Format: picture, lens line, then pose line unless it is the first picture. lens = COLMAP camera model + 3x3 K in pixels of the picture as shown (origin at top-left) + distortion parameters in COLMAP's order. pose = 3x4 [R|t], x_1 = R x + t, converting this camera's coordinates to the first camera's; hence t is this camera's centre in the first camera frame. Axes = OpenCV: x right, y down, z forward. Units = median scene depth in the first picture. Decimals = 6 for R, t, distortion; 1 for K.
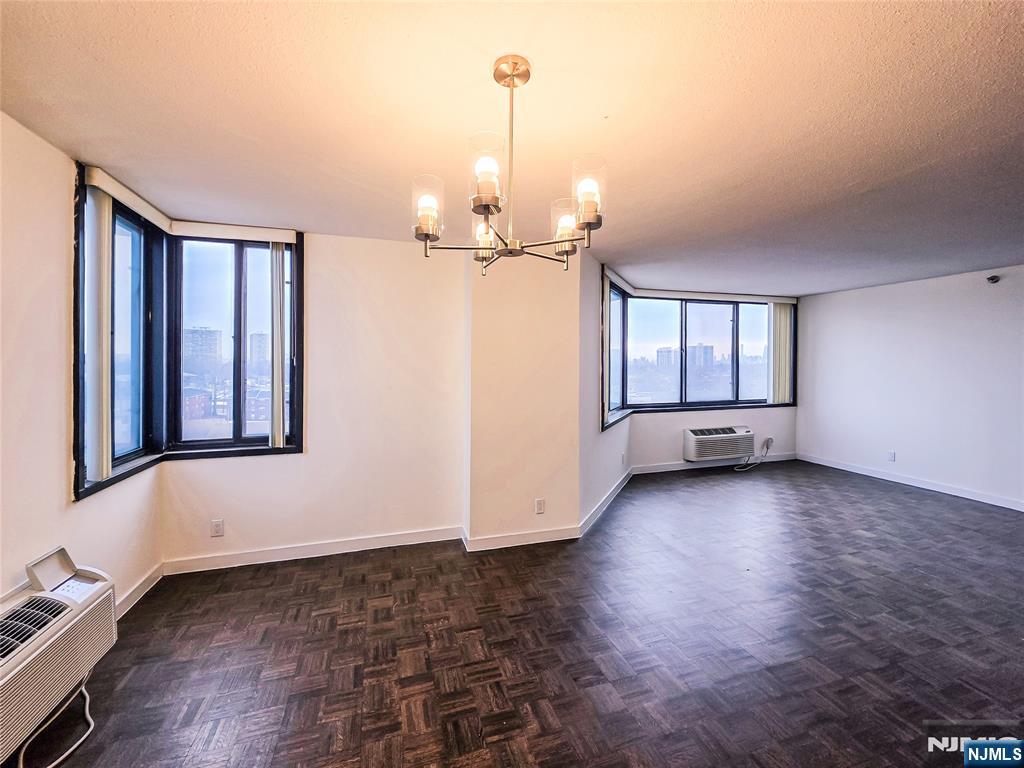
lens RADIAL K [[417.2, 0, 511.7], [0, 417.2, 363.5], [0, 0, 1]] dist [0.000183, -0.000062]
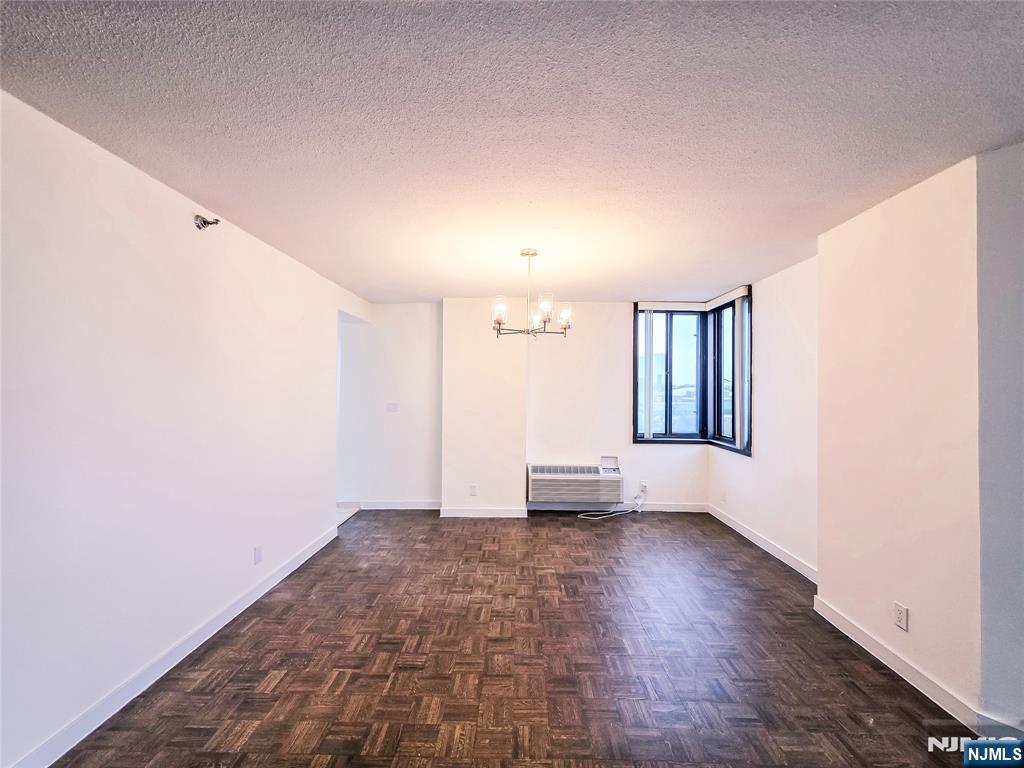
lens RADIAL K [[405.2, 0, 512.0], [0, 405.2, 384.0], [0, 0, 1]] dist [0.001111, 0.000006]
pose [[-0.318201, -0.011677, -0.947951, 0.486270], [-0.009854, 0.999911, -0.009010, 0.004999], [0.947972, 0.006474, -0.318287, 0.377473]]
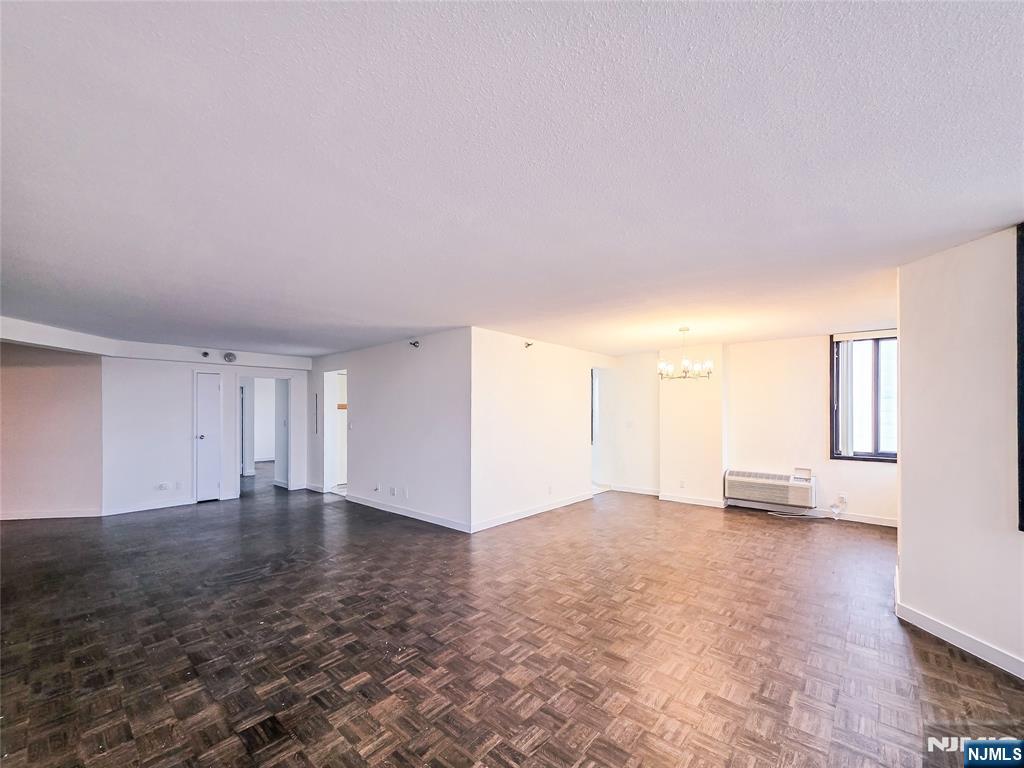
lens RADIAL K [[414.8, 0, 508.4], [0, 414.8, 411.2], [0, 0, 1]] dist [0.001037, 0.000069]
pose [[-0.857090, -0.002586, -0.515160, 0.755493], [-0.002620, 0.999996, -0.000661, 0.007601], [0.515160, 0.000783, -0.857094, 0.784863]]
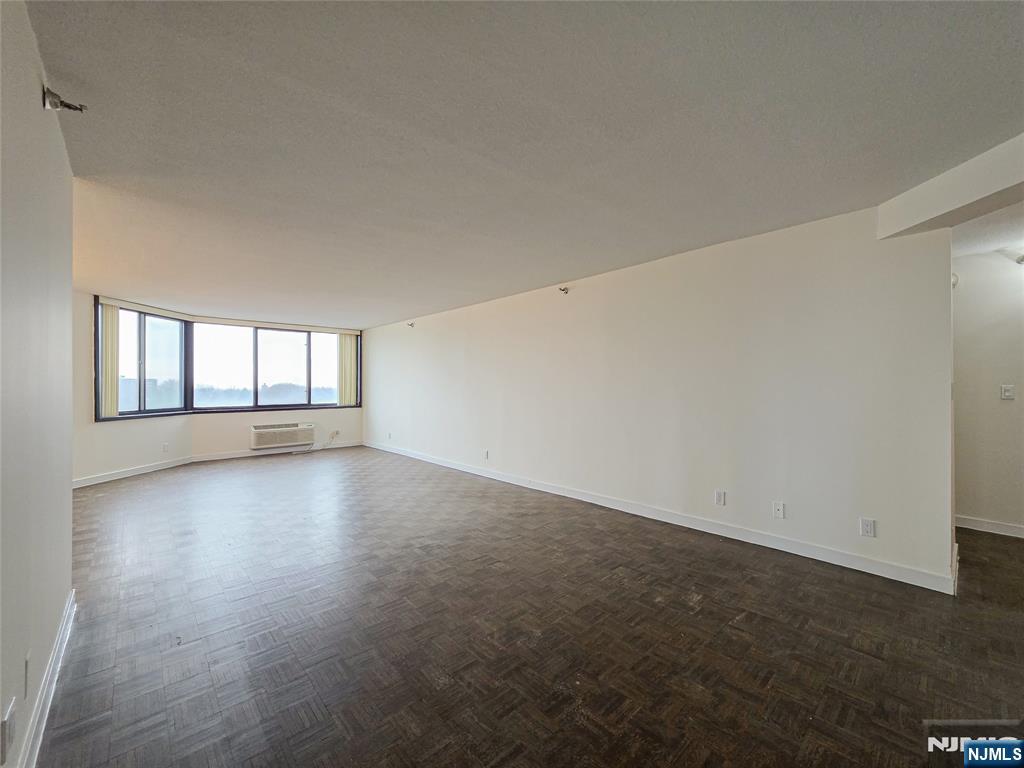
lens RADIAL K [[410.8, 0, 508.4], [0, 410.8, 388.1], [0, 0, 1]] dist [0.002193, 0.000232]
pose [[0.909488, -0.003424, 0.415716, 0.609558], [0.002388, 0.999993, 0.003013, 0.037748], [-0.415724, -0.001747, 0.909489, -0.508246]]
